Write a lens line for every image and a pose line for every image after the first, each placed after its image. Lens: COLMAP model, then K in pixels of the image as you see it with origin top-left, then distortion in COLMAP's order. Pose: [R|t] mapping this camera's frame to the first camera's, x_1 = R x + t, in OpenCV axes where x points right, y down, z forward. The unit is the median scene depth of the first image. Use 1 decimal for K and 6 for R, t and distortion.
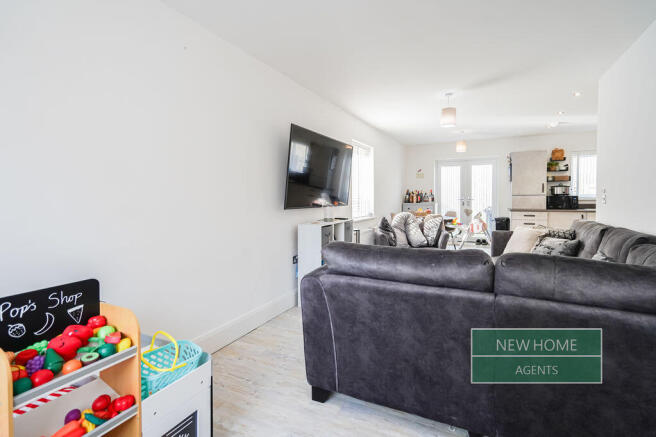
lens RADIAL K [[299.7, 0, 342.2], [0, 299.7, 195.6], [0, 0, 1]] dist [0.005672, -0.000154]
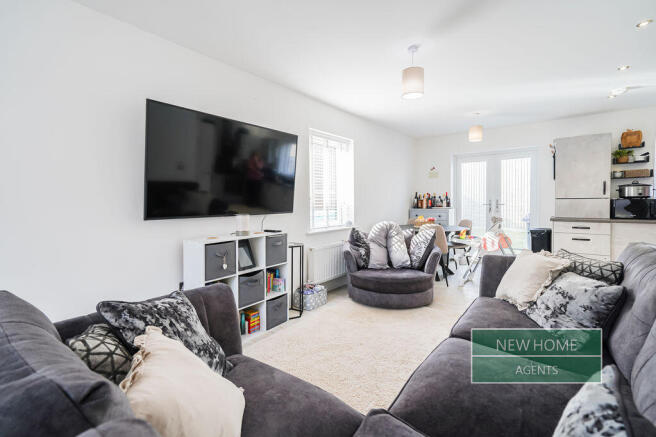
lens RADIAL K [[299.7, 0, 329.5], [0, 299.7, 201.8], [0, 0, 1]] dist [0.005672, -0.000154]
pose [[0.978215, -0.002361, -0.207581, 0.197024], [0.003979, 0.999965, 0.007375, -0.000902], [0.207556, -0.008040, 0.978190, 0.194279]]
